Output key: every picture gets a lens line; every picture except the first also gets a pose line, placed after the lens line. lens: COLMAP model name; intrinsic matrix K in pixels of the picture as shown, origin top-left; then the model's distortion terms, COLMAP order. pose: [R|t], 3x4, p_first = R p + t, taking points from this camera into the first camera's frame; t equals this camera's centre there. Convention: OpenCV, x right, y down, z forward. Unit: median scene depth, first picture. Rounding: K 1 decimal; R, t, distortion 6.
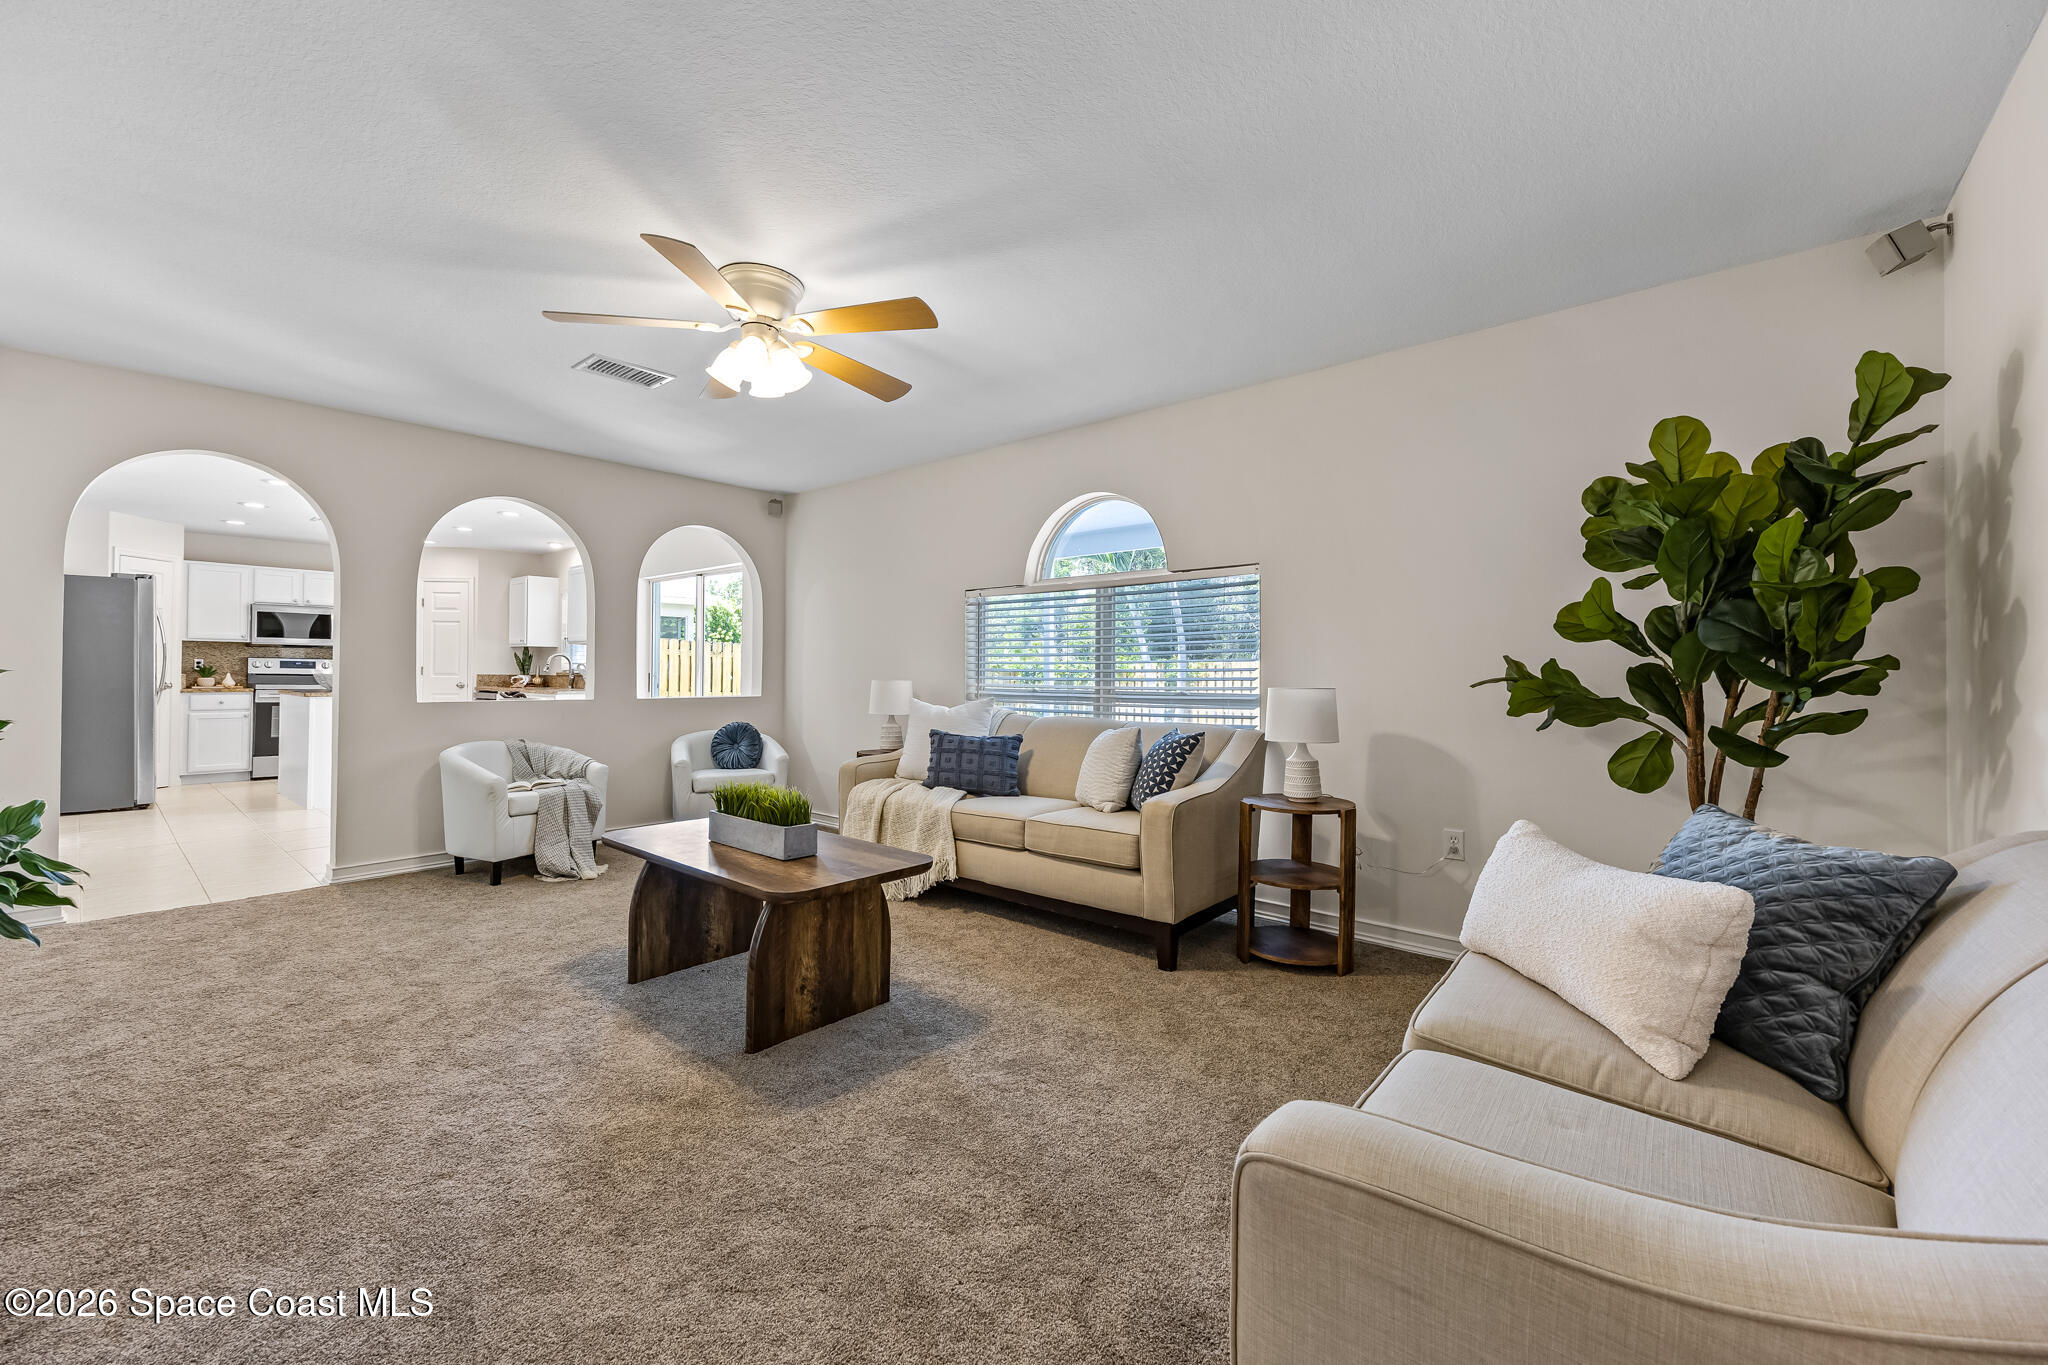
lens RADIAL K [[789.7, 0, 1011.7], [0, 789.7, 668.4], [0, 0, 1]] dist [-0.001221, -0.000423]
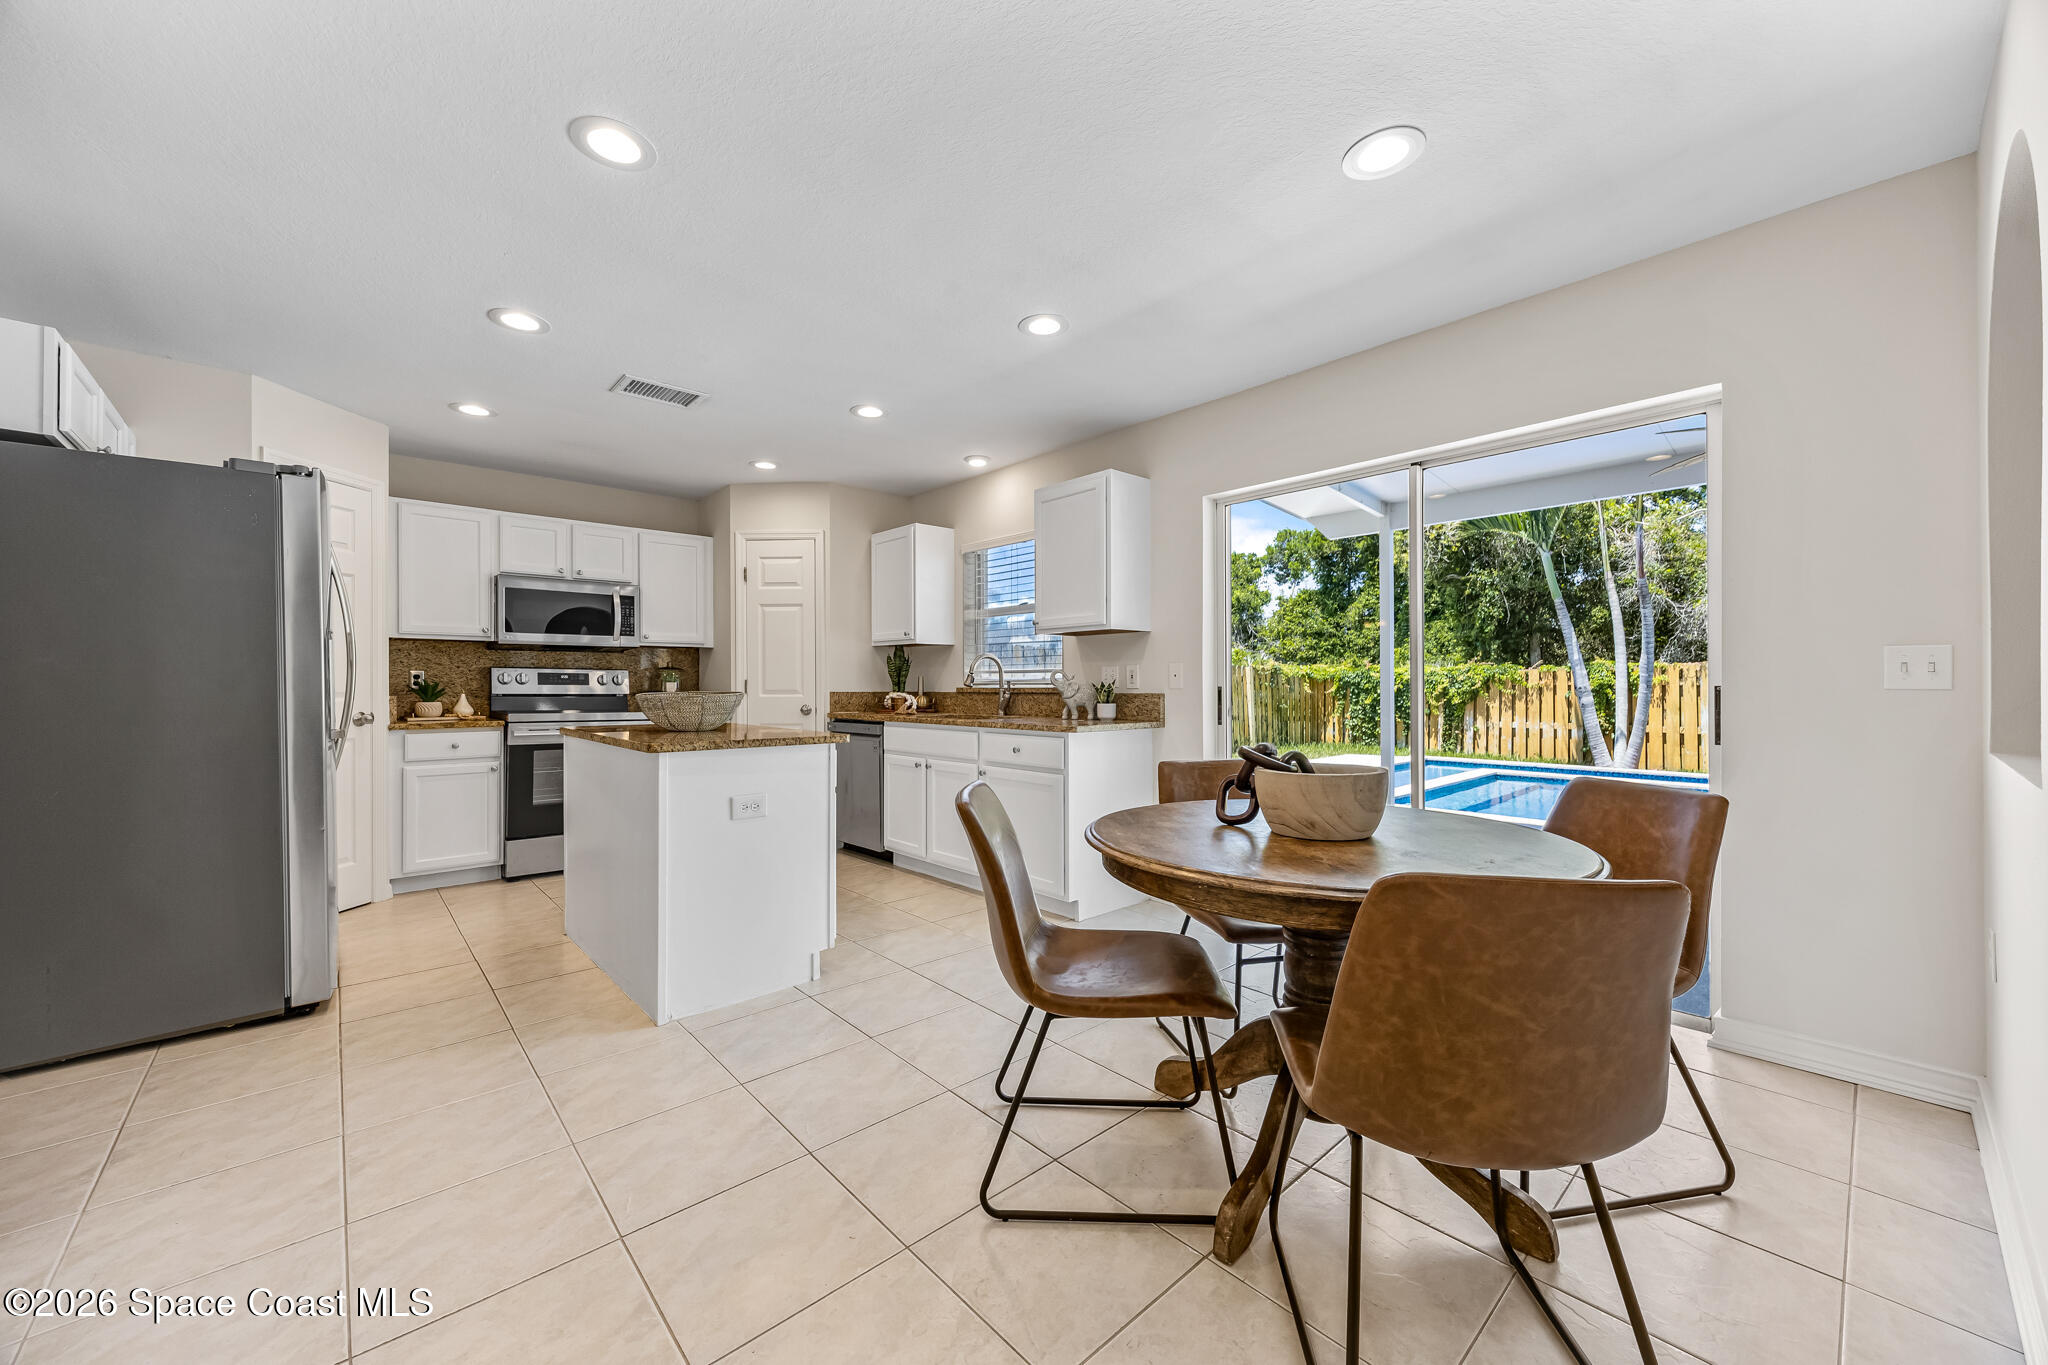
lens RADIAL K [[782.0, 0, 1032.5], [0, 782.0, 685.7], [0, 0, 1]] dist [0.003373, 0.000228]
pose [[0.990570, -0.009931, -0.136649, -0.495989], [0.010994, 0.999915, 0.007025, 0.000426], [0.136567, -0.008461, 0.990595, 0.482529]]
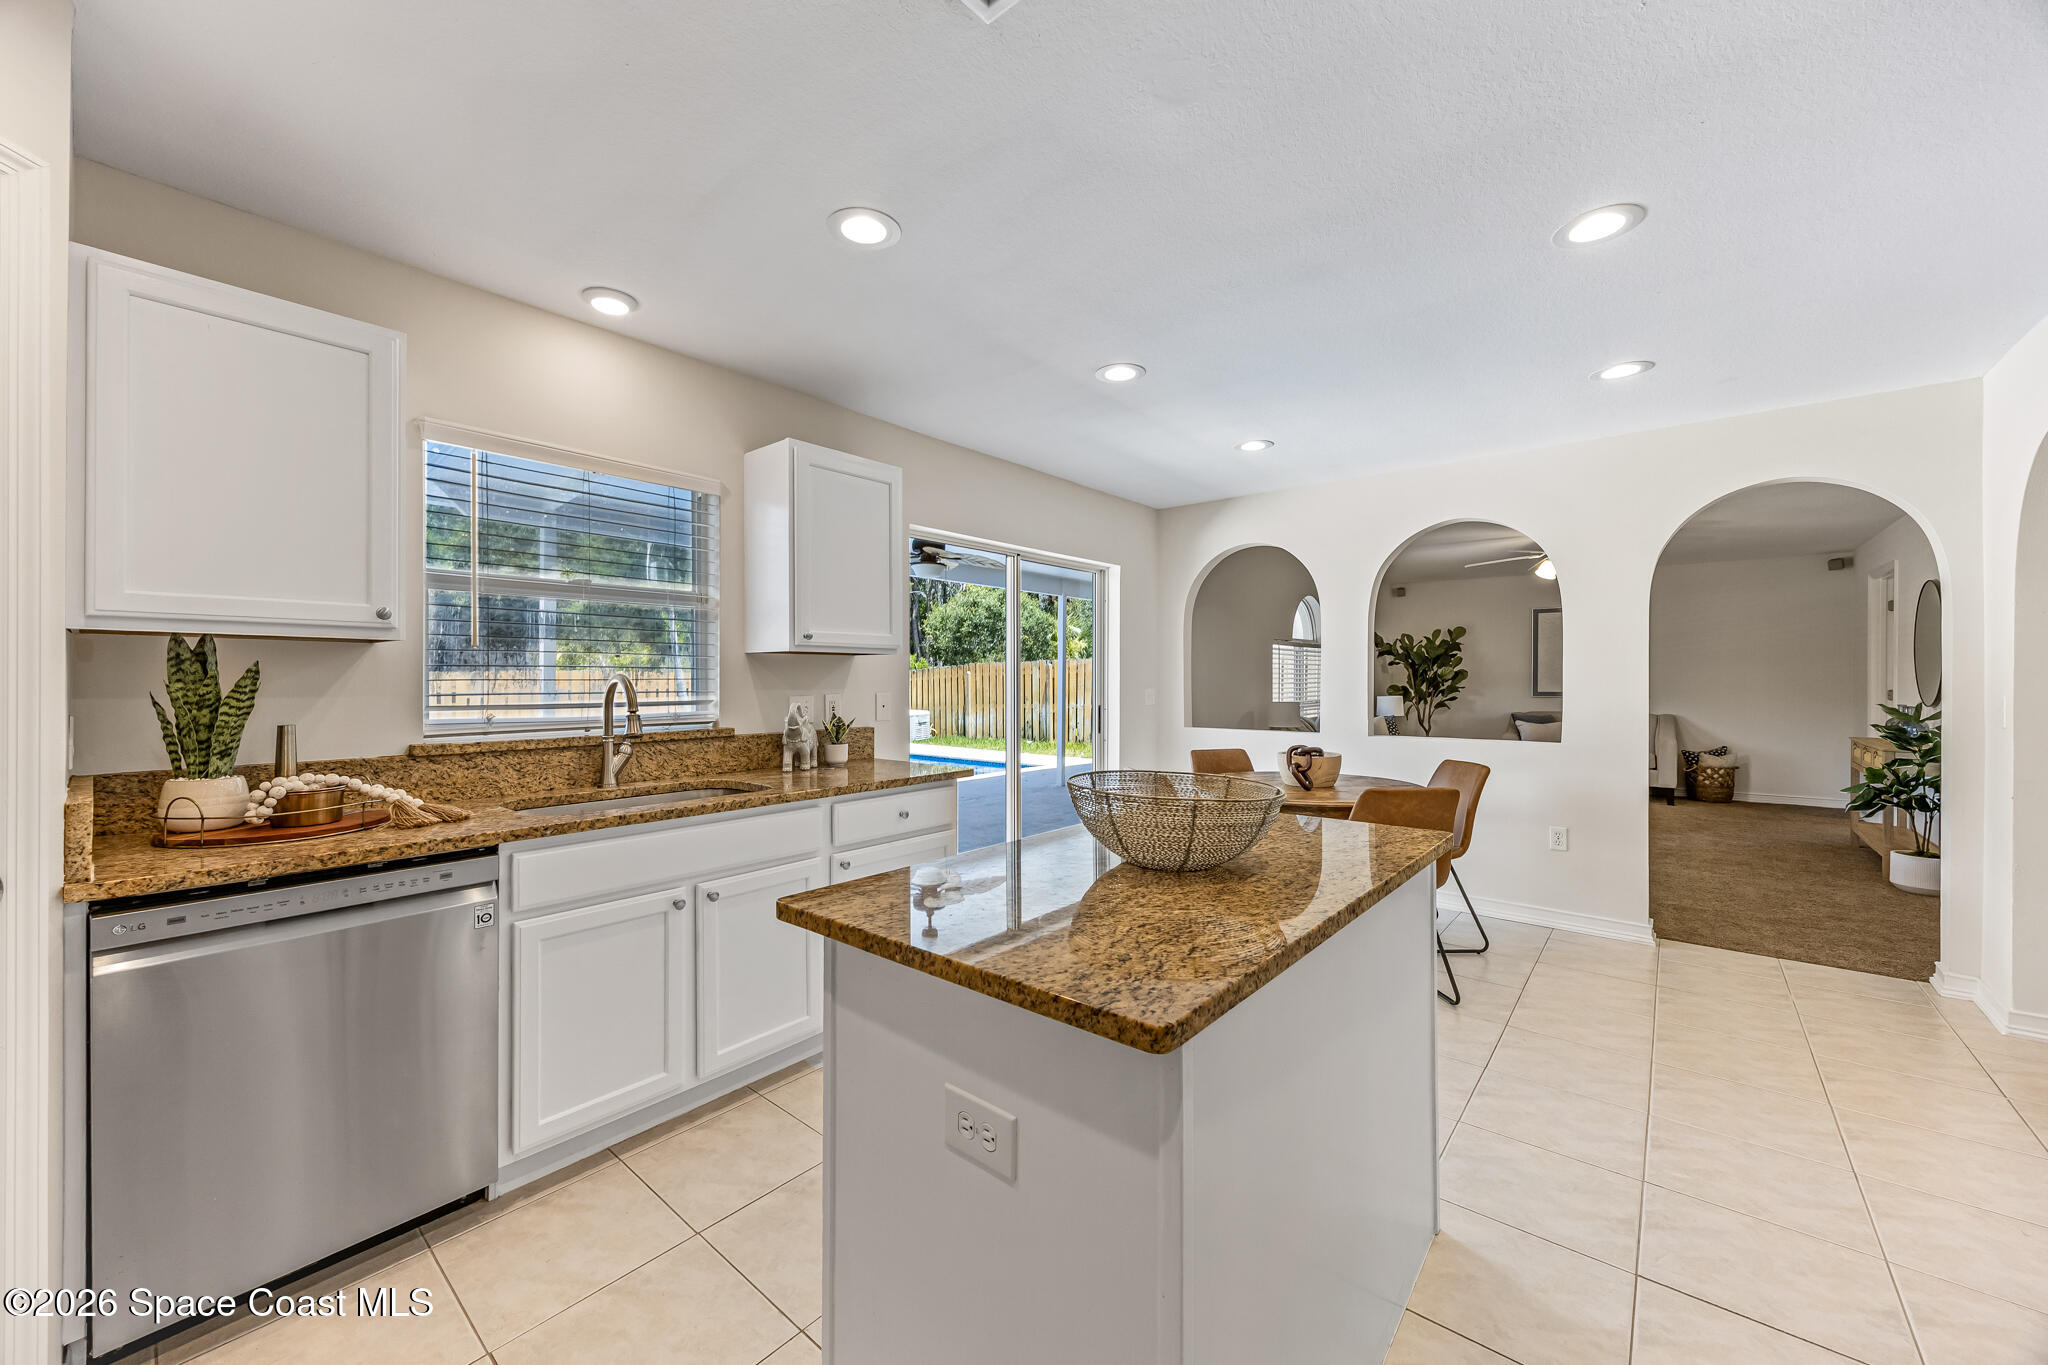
lens RADIAL K [[782.0, 0, 1018.5], [0, 782.0, 680.7], [0, 0, 1]] dist [0.003373, 0.000228]
pose [[-0.002199, -0.008379, 0.999962, -0.977839], [-0.004259, 0.999956, 0.008370, -0.022678], [-0.999989, -0.004240, -0.002235, 0.959613]]
